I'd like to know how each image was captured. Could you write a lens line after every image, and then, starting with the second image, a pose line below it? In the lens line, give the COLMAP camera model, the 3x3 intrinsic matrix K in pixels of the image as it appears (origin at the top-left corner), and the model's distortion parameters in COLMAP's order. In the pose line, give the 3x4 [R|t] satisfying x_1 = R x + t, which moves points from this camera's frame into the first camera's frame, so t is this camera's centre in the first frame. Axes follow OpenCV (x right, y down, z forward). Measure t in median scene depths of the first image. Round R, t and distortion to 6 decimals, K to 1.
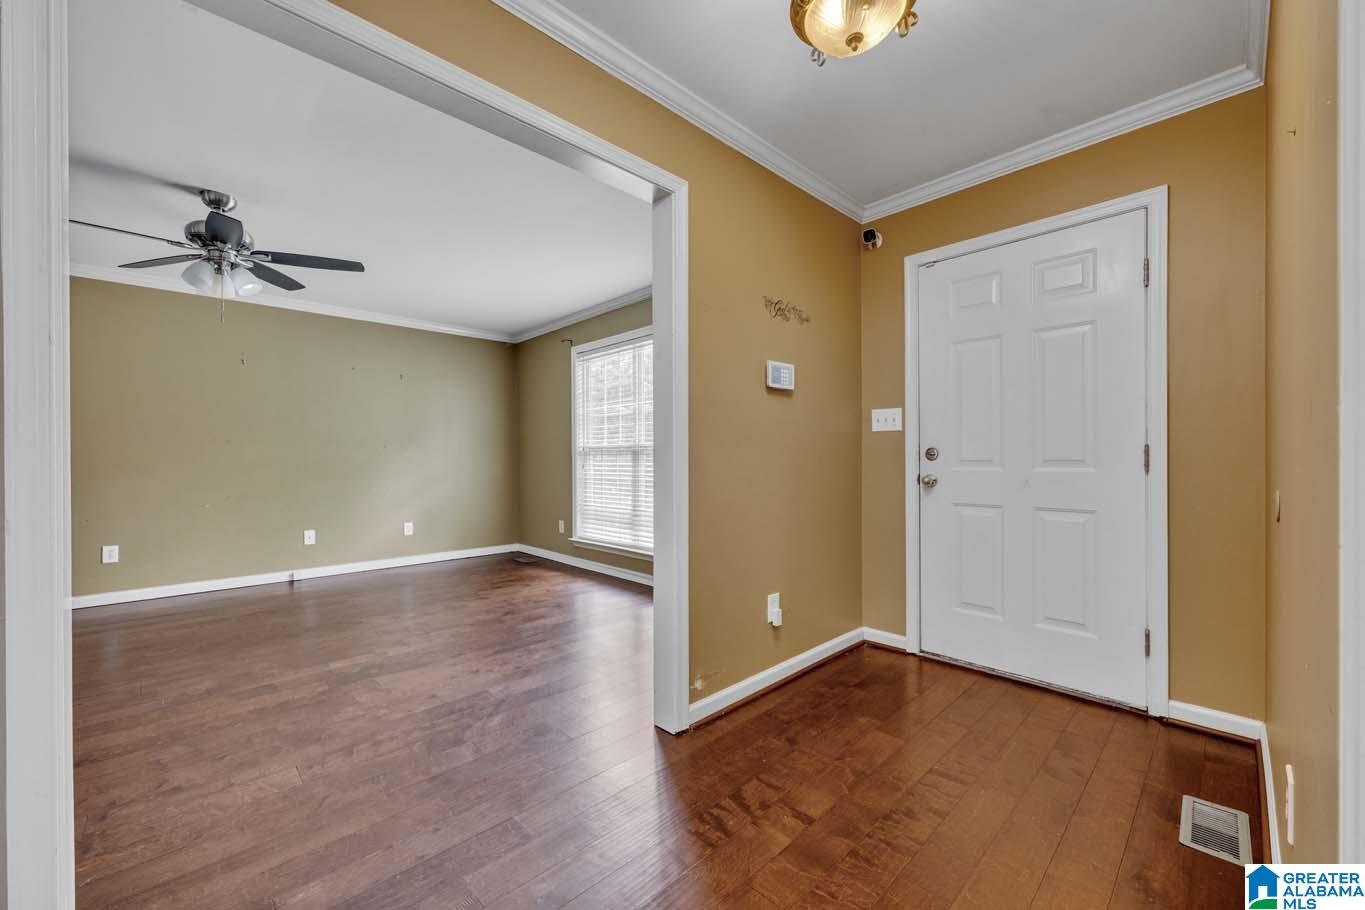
lens RADIAL K [[537.5, 0, 684.1], [0, 537.5, 458.2], [0, 0, 1]] dist [0.001656, 0.000306]
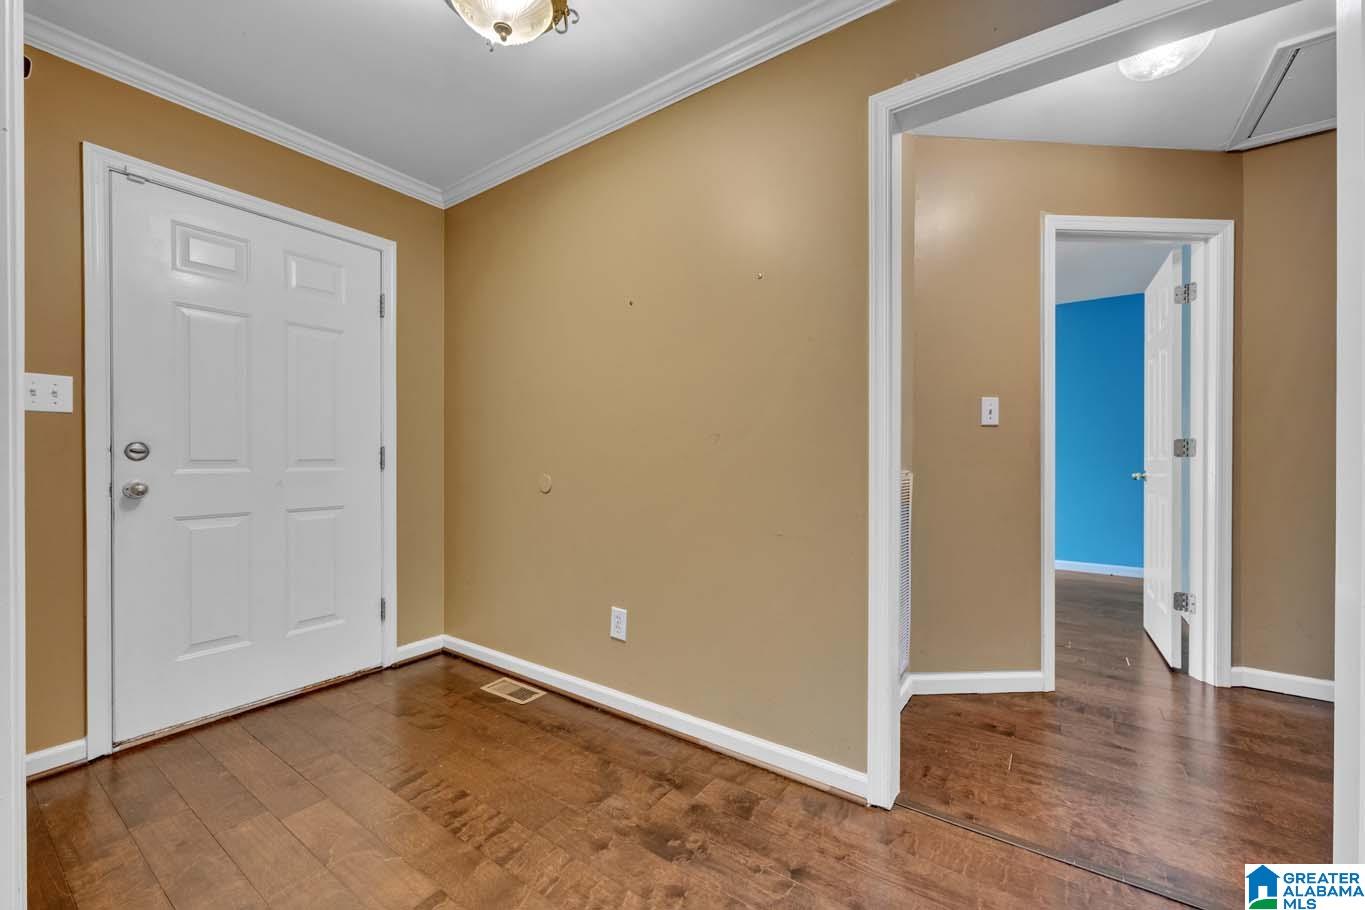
lens RADIAL K [[537.5, 0, 681.3], [0, 537.5, 458.3], [0, 0, 1]] dist [0.001656, 0.000306]
pose [[-0.190756, 0.004828, 0.981626, -0.336903], [0.002634, 0.999987, -0.004406, 0.006160], [-0.981634, 0.001745, -0.190767, 0.413786]]
